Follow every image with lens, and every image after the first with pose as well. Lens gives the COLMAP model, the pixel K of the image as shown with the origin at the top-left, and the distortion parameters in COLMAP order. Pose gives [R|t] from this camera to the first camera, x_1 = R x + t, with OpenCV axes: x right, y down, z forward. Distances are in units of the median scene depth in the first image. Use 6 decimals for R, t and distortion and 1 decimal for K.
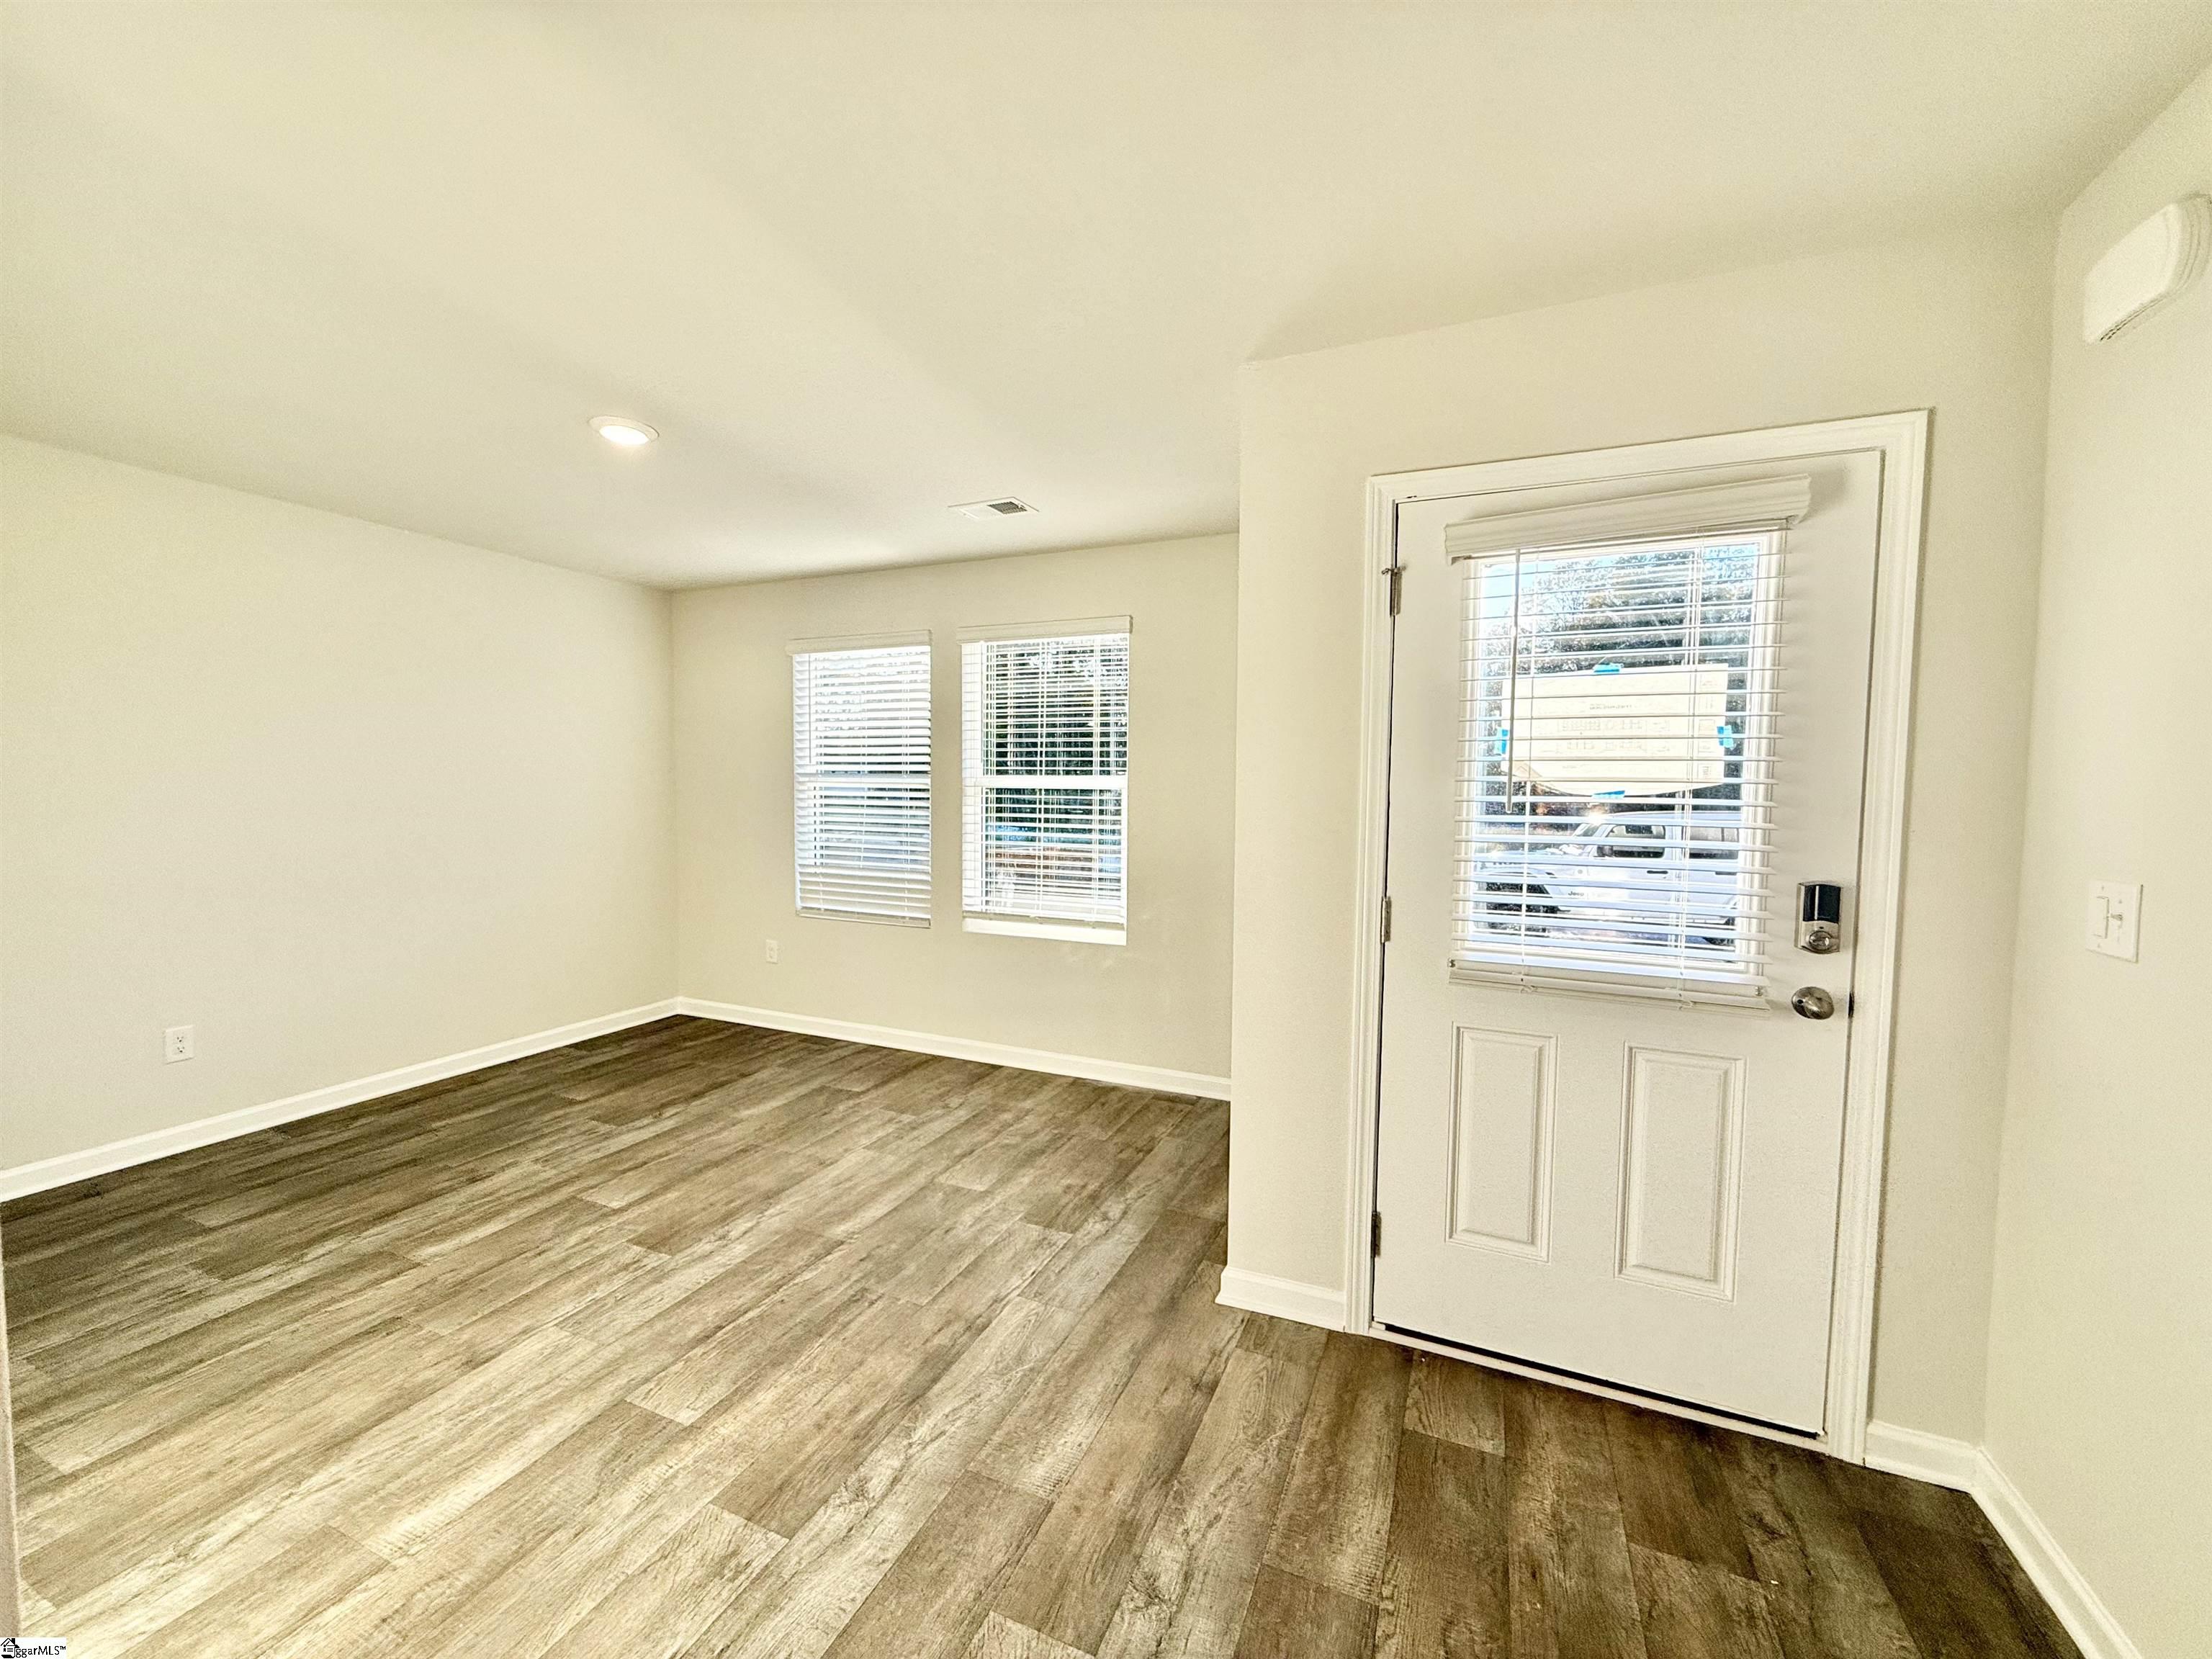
lens RADIAL K [[878.4, 0, 1099.5], [0, 878.4, 830.9], [0, 0, 1]] dist [0.000053, -0.000251]
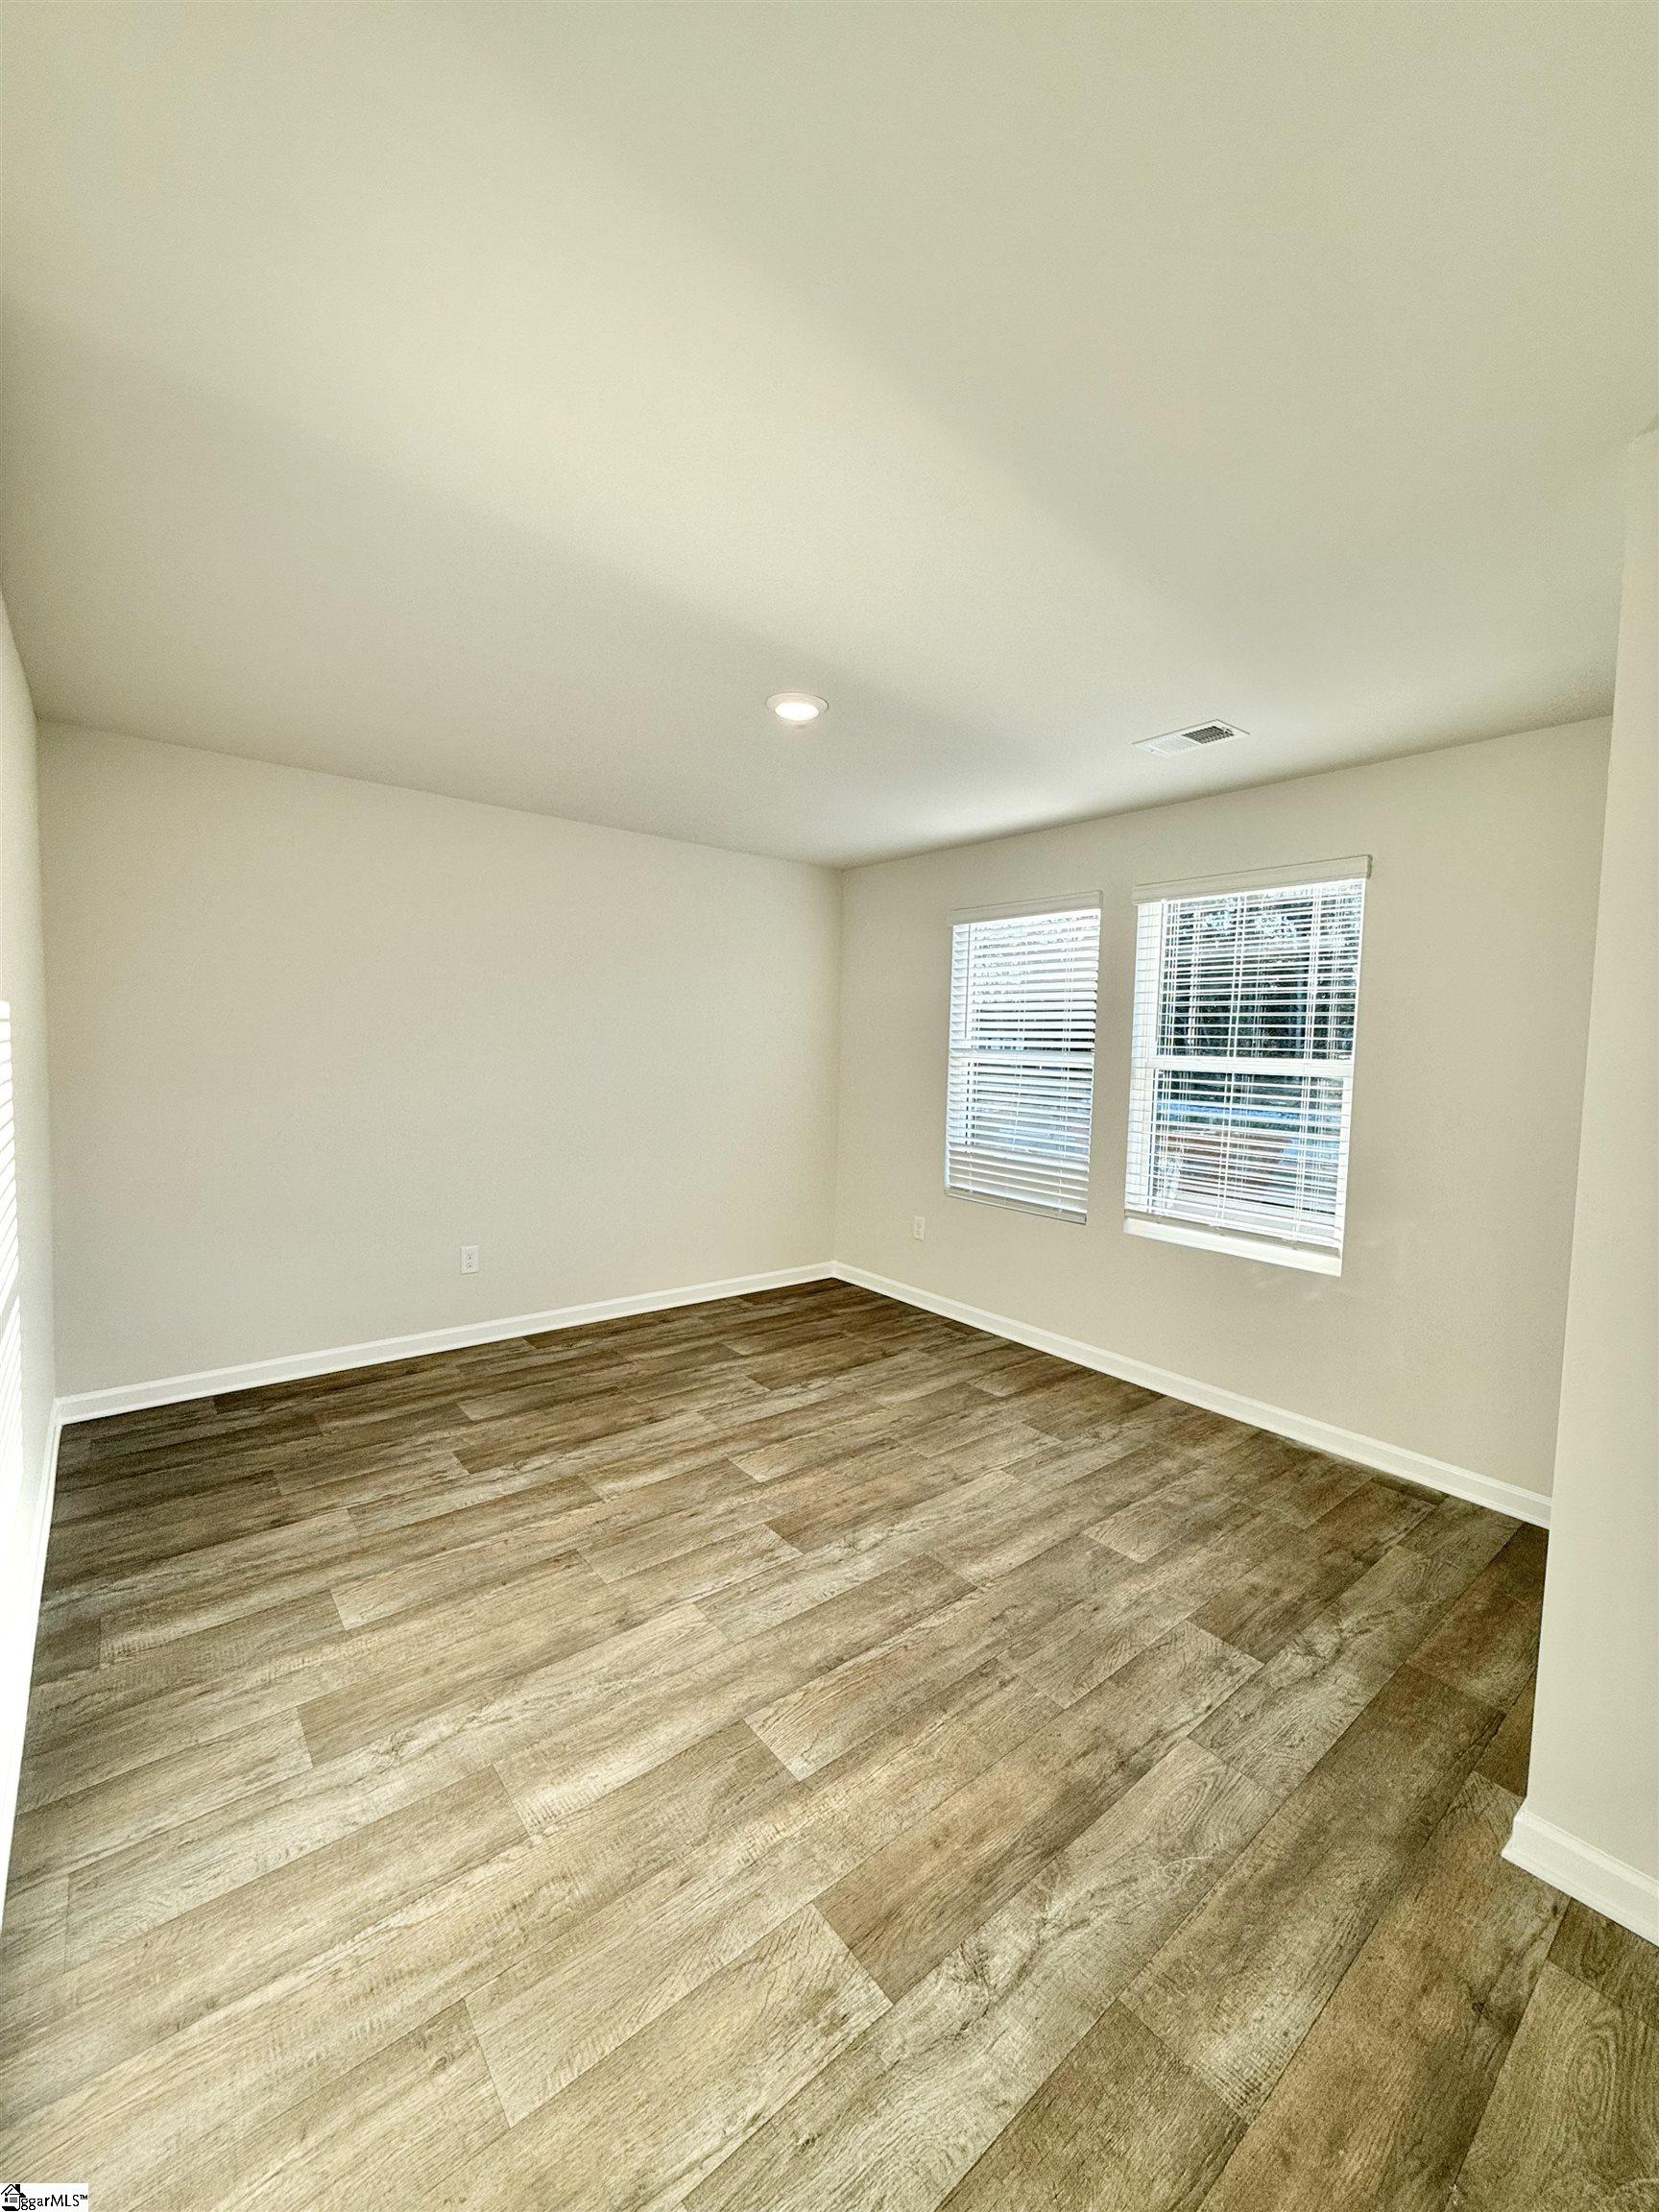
lens RADIAL K [[878.4, 0, 831.6], [0, 878.4, 1103.9], [0, 0, 1]] dist [0.000053, -0.000251]
pose [[0.891348, 0.045256, -0.451055, -0.040639], [-0.042324, 0.998966, 0.016592, -0.025956], [0.451340, 0.004302, 0.892342, 0.134660]]
